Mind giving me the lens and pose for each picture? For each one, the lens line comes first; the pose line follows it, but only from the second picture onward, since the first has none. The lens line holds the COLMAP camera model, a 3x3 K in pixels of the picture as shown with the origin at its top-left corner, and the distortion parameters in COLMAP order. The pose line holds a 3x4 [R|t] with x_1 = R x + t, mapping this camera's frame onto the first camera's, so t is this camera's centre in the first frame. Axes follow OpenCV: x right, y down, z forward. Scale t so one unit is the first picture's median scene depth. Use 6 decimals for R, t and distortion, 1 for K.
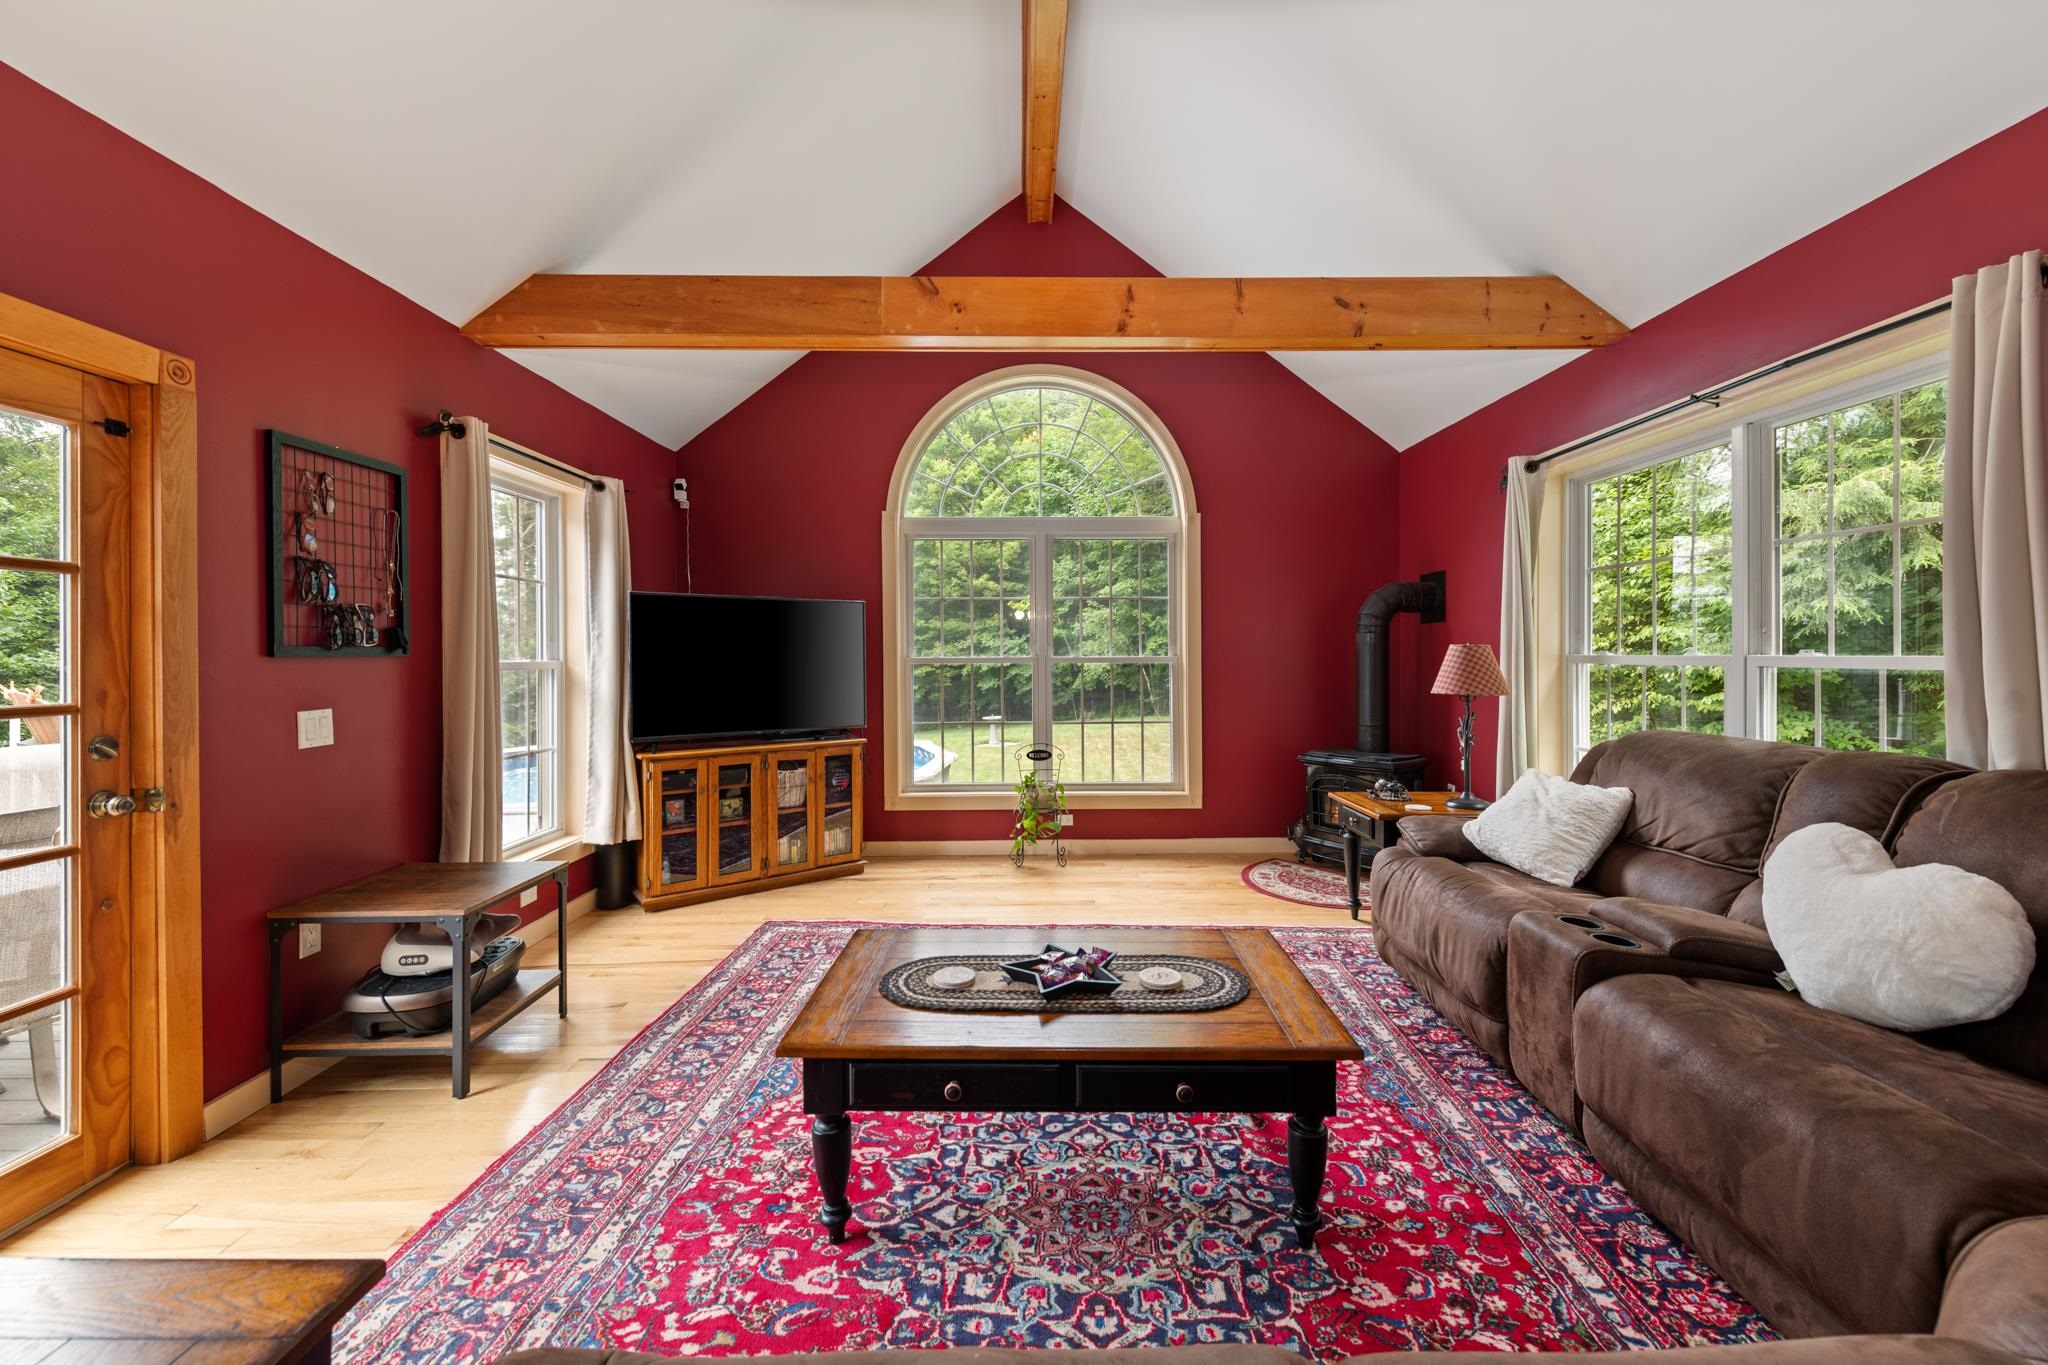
lens RADIAL K [[797.4, 0, 1027.1], [0, 797.4, 667.8], [0, 0, 1]] dist [0.017413, -0.006258]
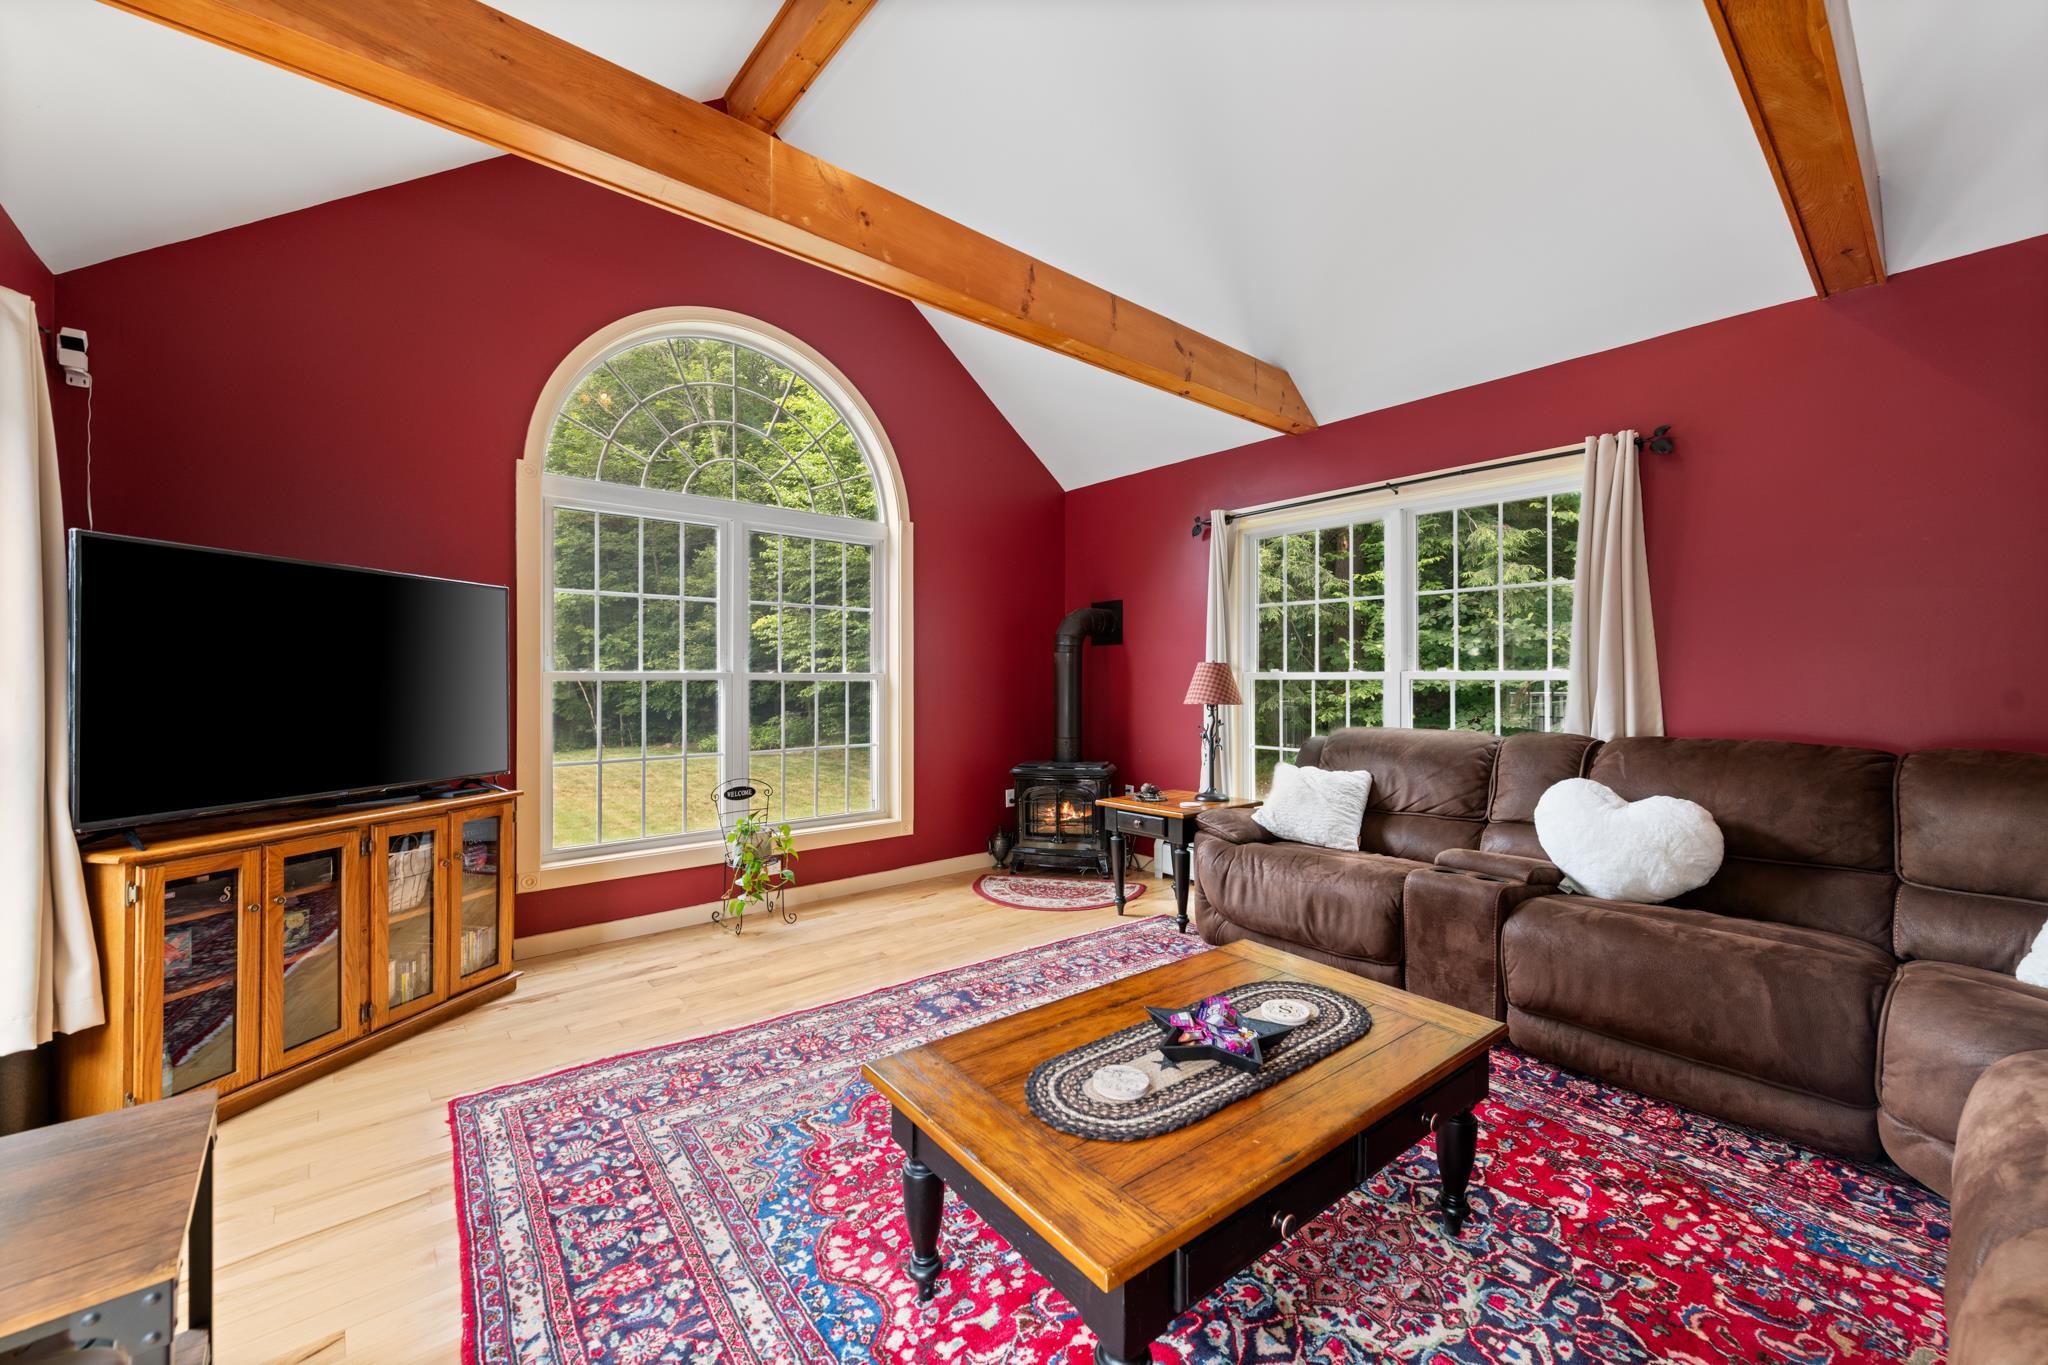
lens RADIAL K [[799.9, 0, 1024.0], [0, 799.9, 682.5], [0, 0, 1]] dist [0.017410, -0.006713]
pose [[0.766714, 0.001137, 0.641988, -0.468344], [0.007147, 0.999921, -0.010307, 0.011698], [-0.641949, 0.012491, 0.766646, 0.302813]]
